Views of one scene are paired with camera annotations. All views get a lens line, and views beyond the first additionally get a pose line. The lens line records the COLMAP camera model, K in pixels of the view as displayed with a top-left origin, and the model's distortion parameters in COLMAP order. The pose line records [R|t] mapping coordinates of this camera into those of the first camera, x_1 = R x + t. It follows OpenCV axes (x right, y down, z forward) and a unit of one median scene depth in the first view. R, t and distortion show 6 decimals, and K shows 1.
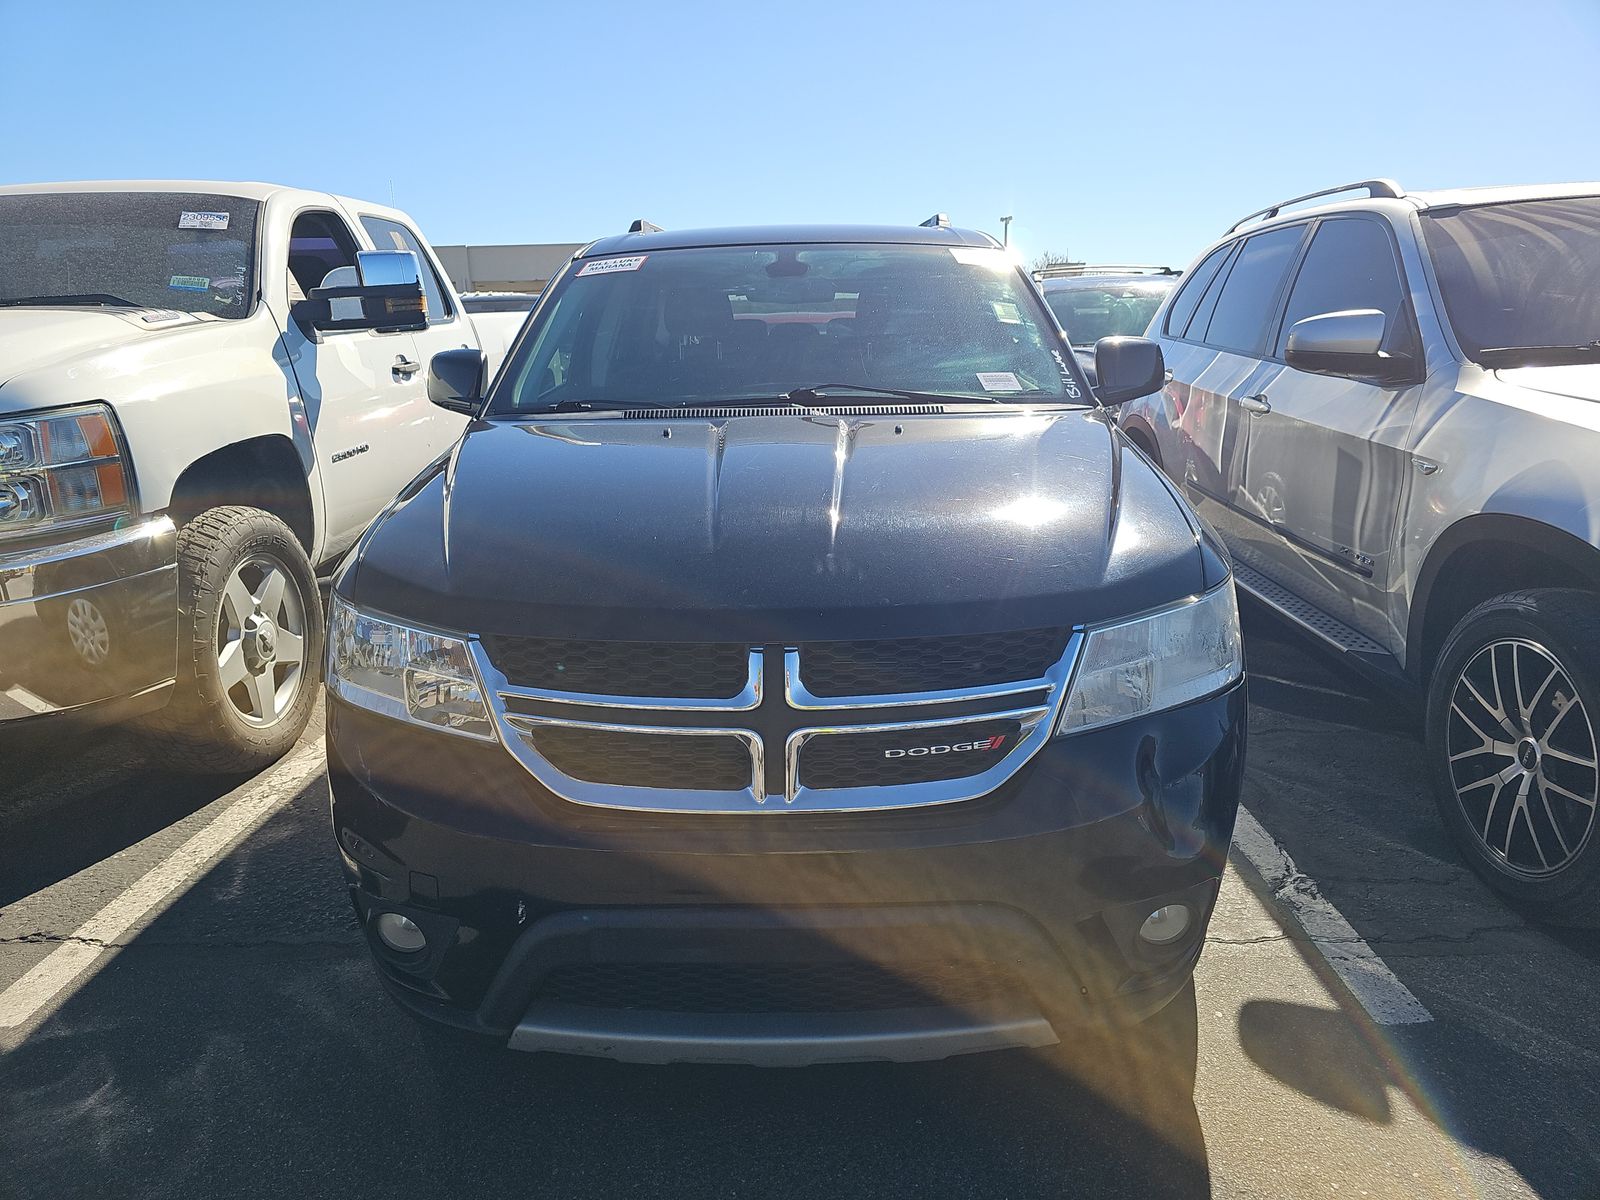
lens RADIAL K [[1108.6, 0, 804.8], [0, 1108.6, 590.4], [0, 0, 1]] dist [0.049540, -0.002216]
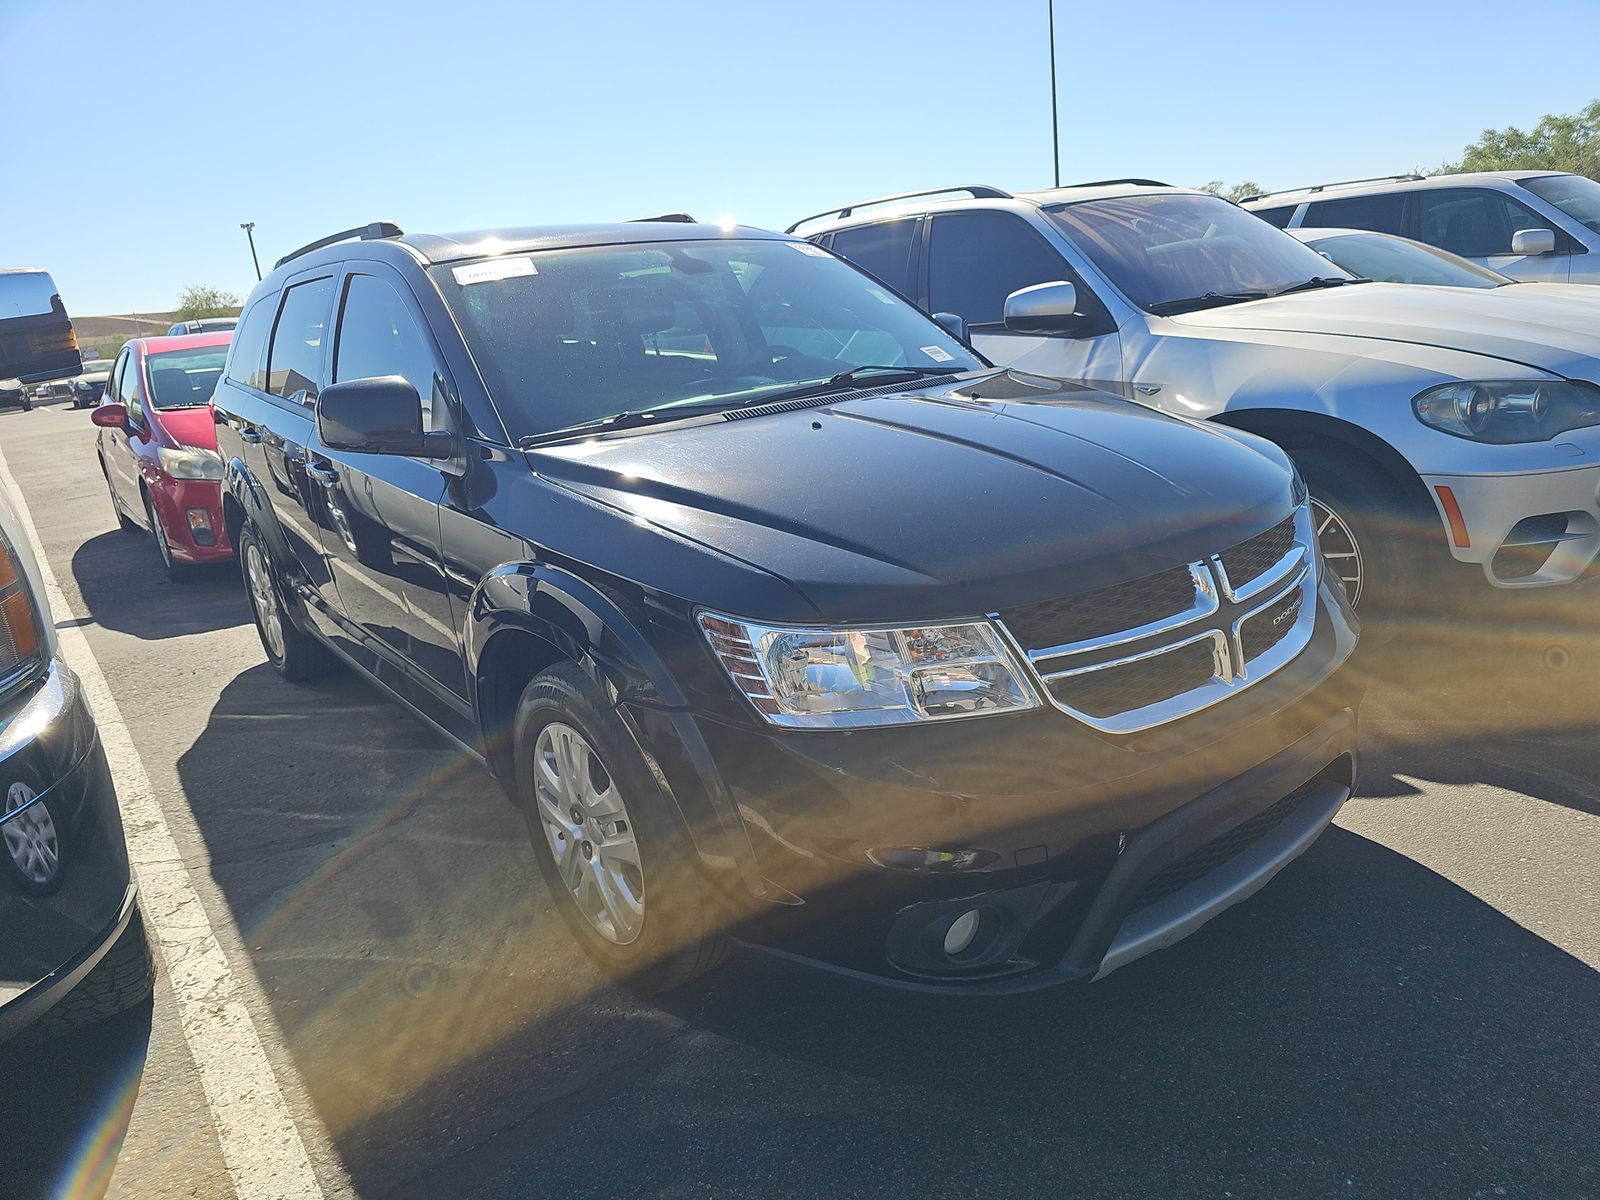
lens RADIAL K [[1108.6, 0, 804.8], [0, 1108.6, 590.4], [0, 0, 1]] dist [0.049540, -0.002216]
pose [[0.770627, -0.214339, 0.600161, -0.620481], [0.218443, 0.973534, 0.067196, -0.051882], [-0.598679, 0.079318, 0.797052, 0.171269]]
